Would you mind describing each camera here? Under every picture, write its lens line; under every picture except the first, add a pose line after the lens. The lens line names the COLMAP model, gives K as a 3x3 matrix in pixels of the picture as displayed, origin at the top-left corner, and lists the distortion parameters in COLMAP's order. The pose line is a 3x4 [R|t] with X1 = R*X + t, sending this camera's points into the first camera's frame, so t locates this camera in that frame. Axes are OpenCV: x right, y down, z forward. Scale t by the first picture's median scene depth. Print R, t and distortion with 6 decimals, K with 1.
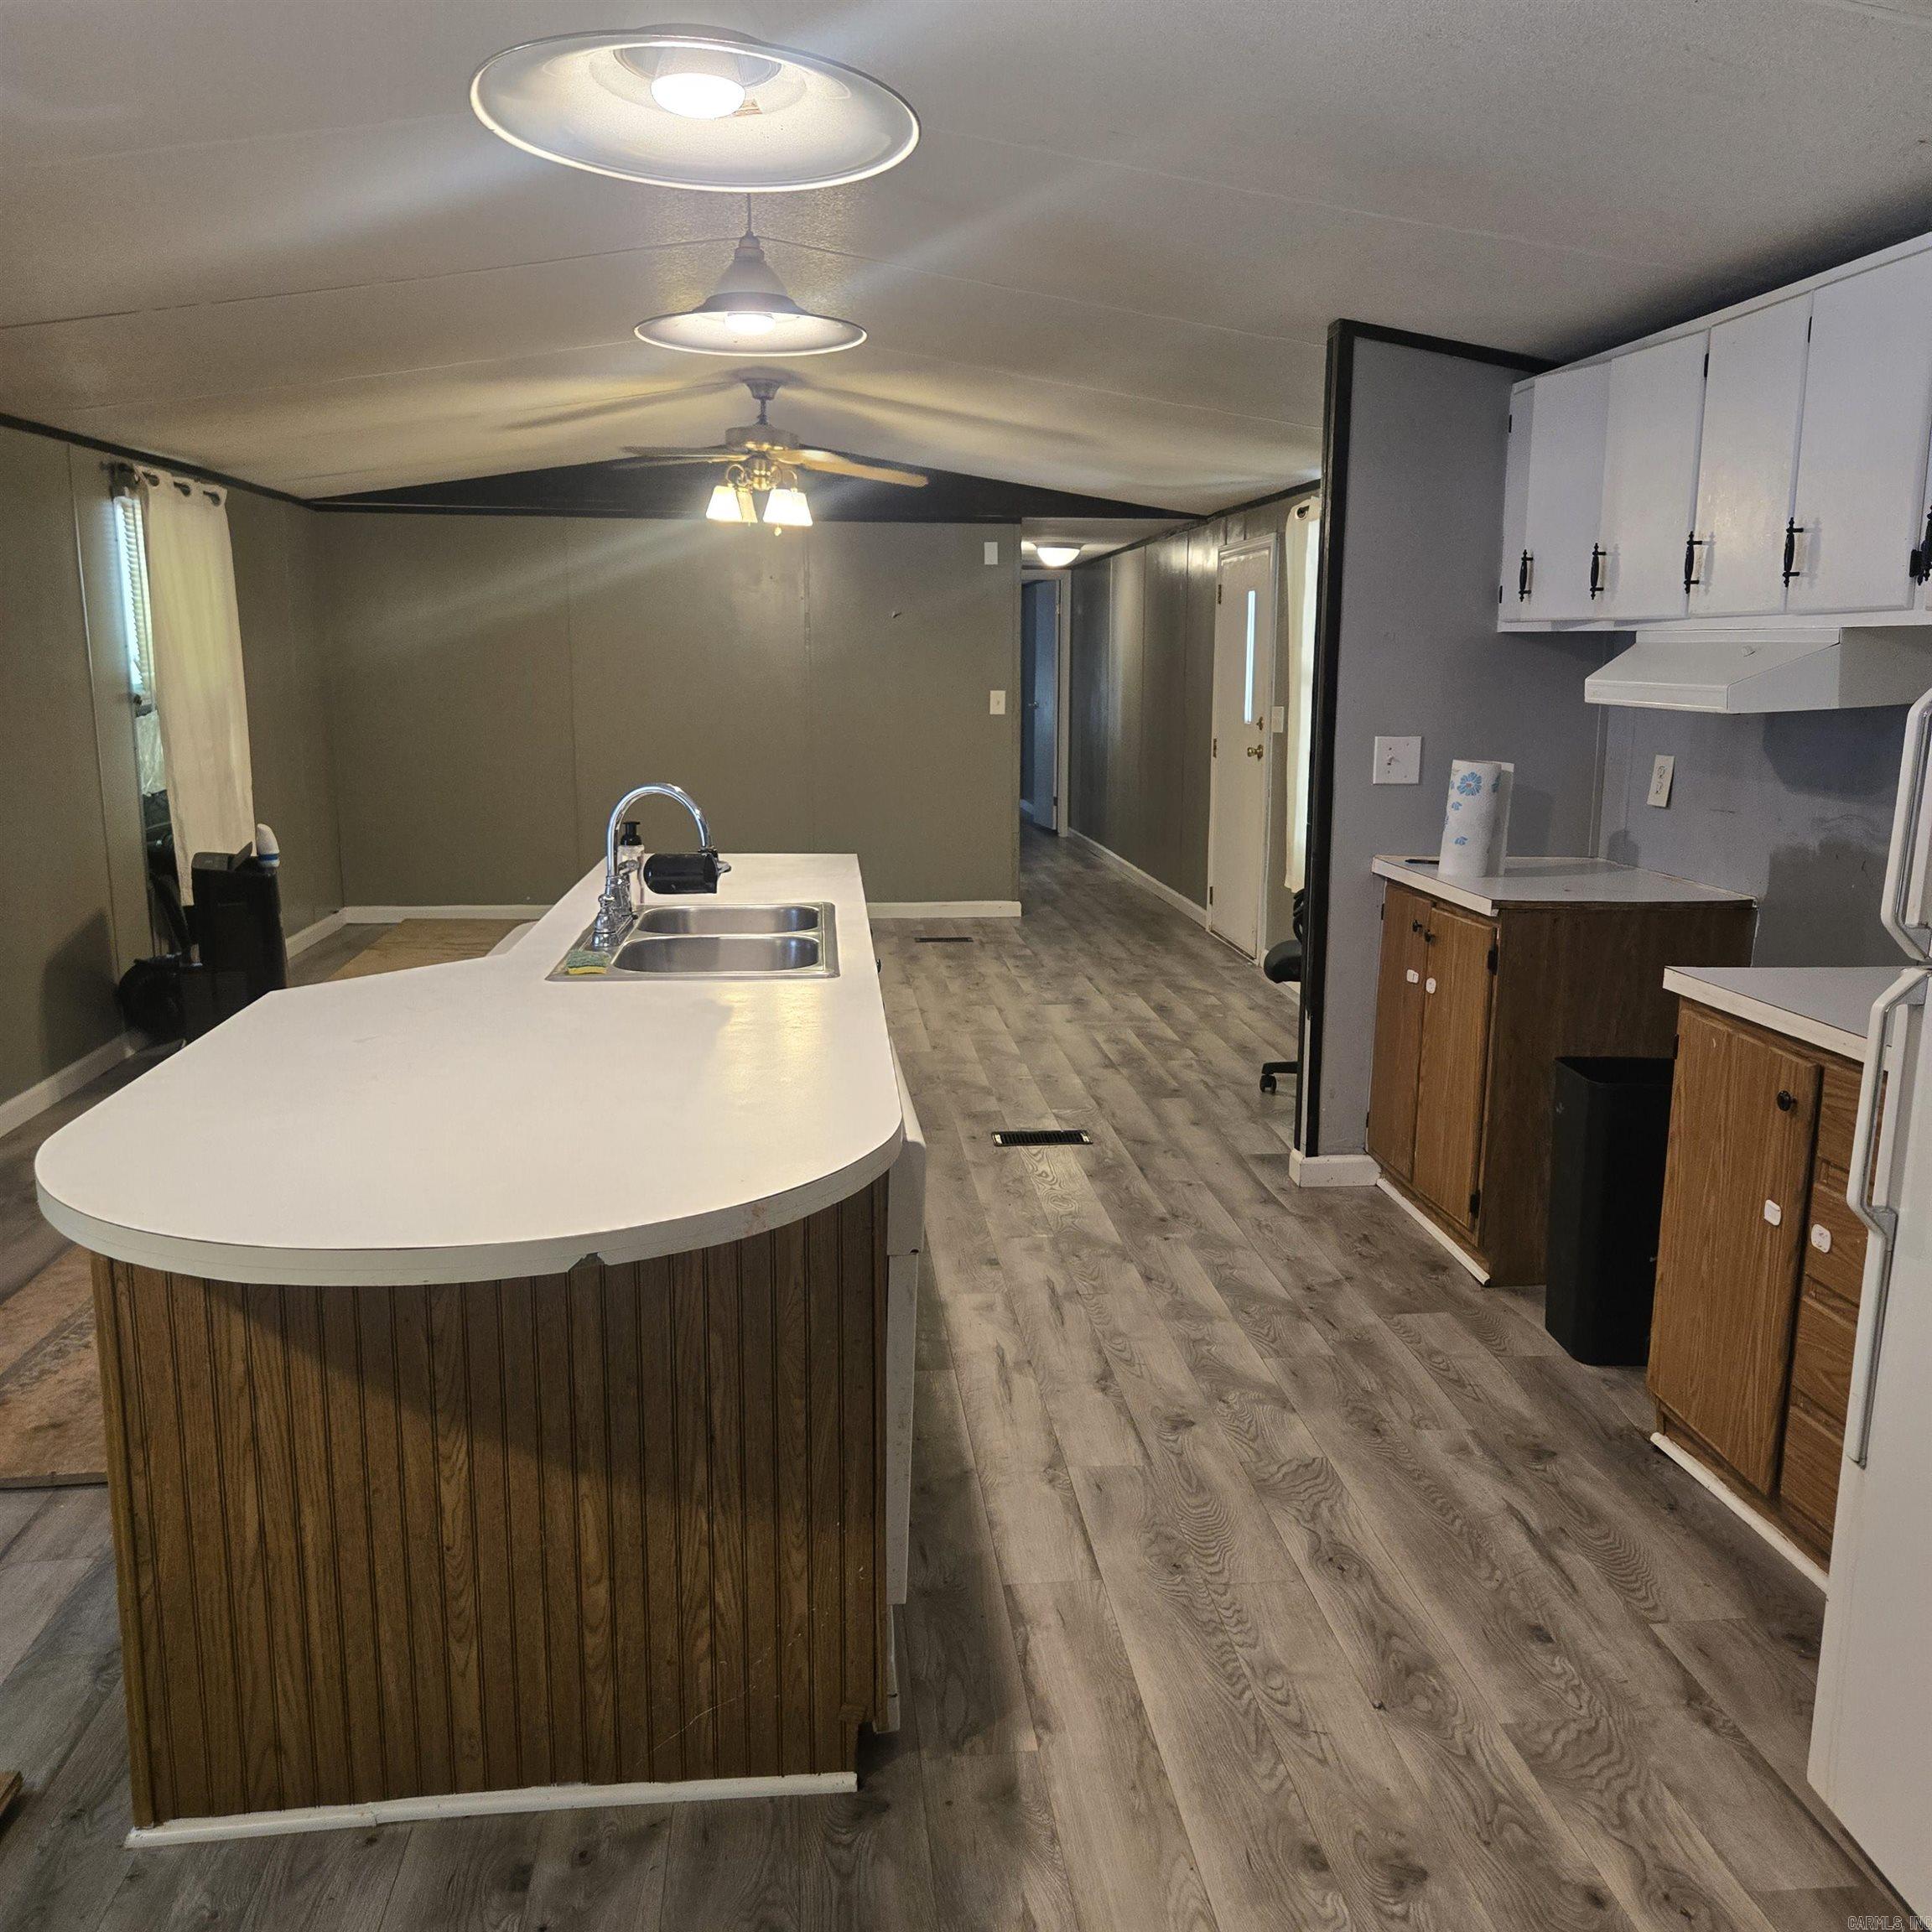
lens RADIAL K [[1728.6, 0, 965.8], [0, 1728.6, 970.3], [0, 0, 1]] dist [0.015080, 0.003691]
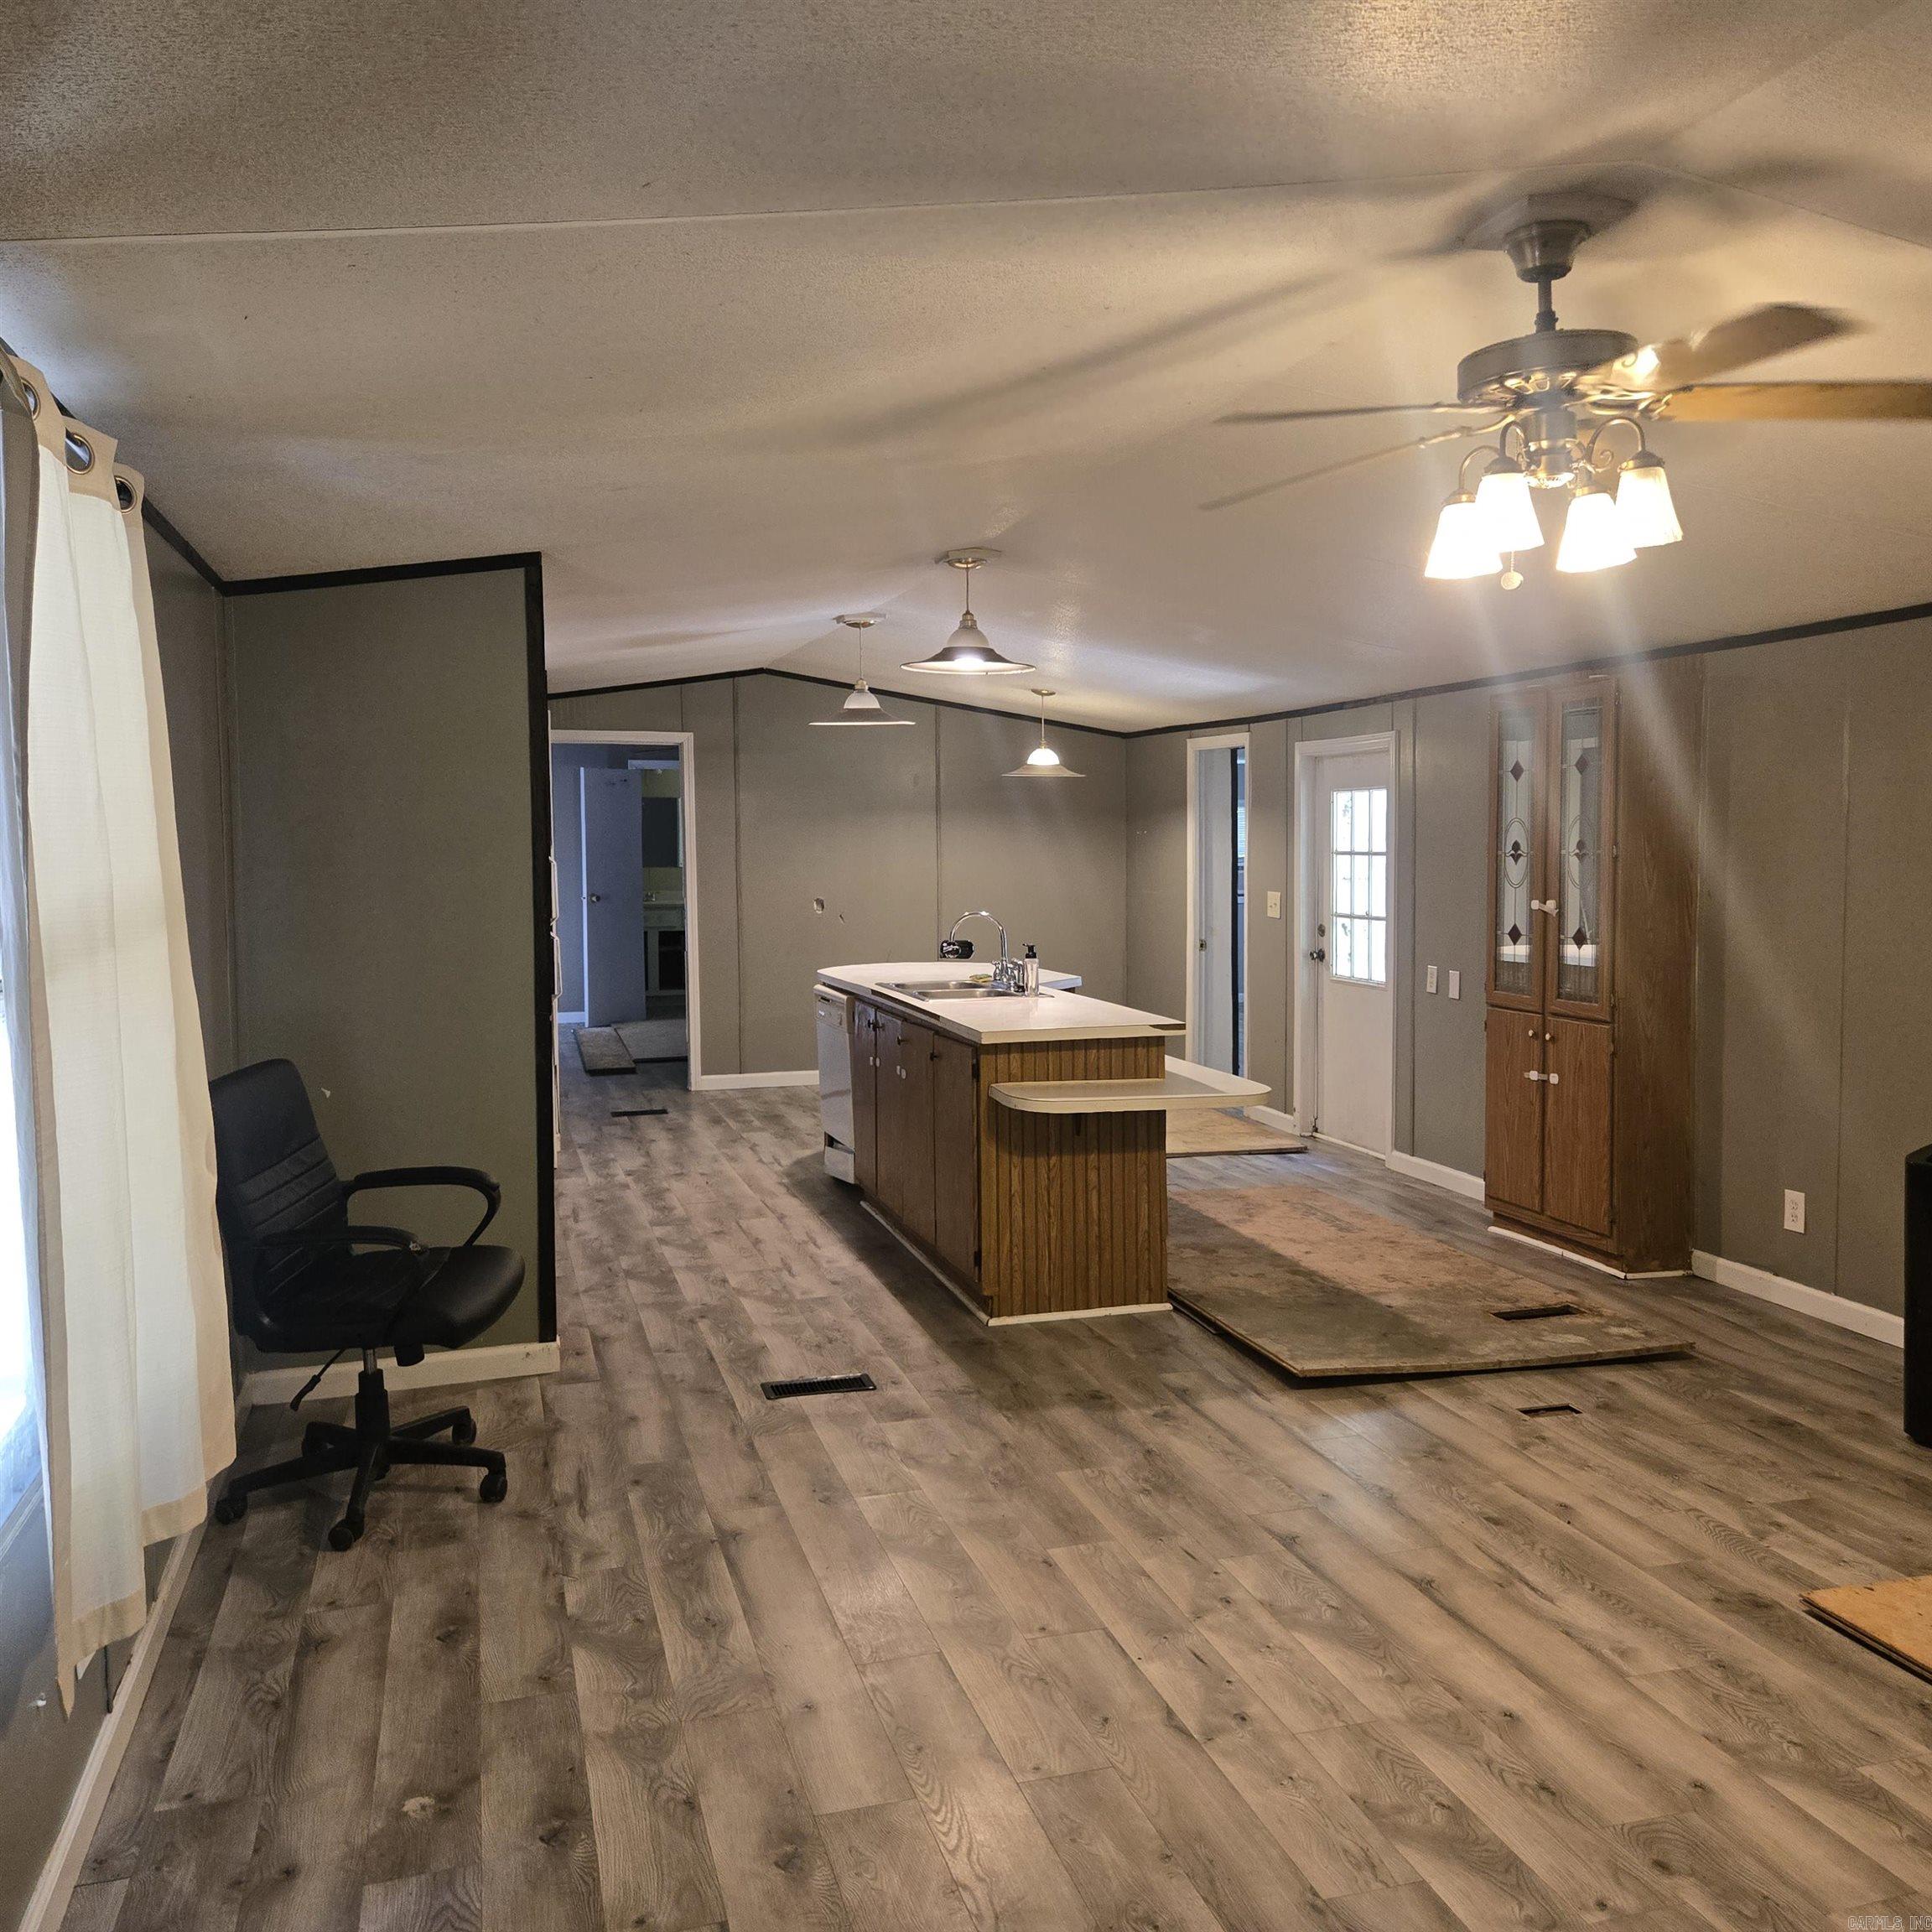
lens RADIAL K [[1728.6, 0, 966.6], [0, 1728.6, 964.6], [0, 0, 1]] dist [0.015080, 0.003691]
pose [[-0.982961, 0.019898, -0.182734, 0.127753], [-0.027175, 0.967470, 0.251523, -0.340265], [0.181795, 0.252203, -0.950444, 1.813620]]
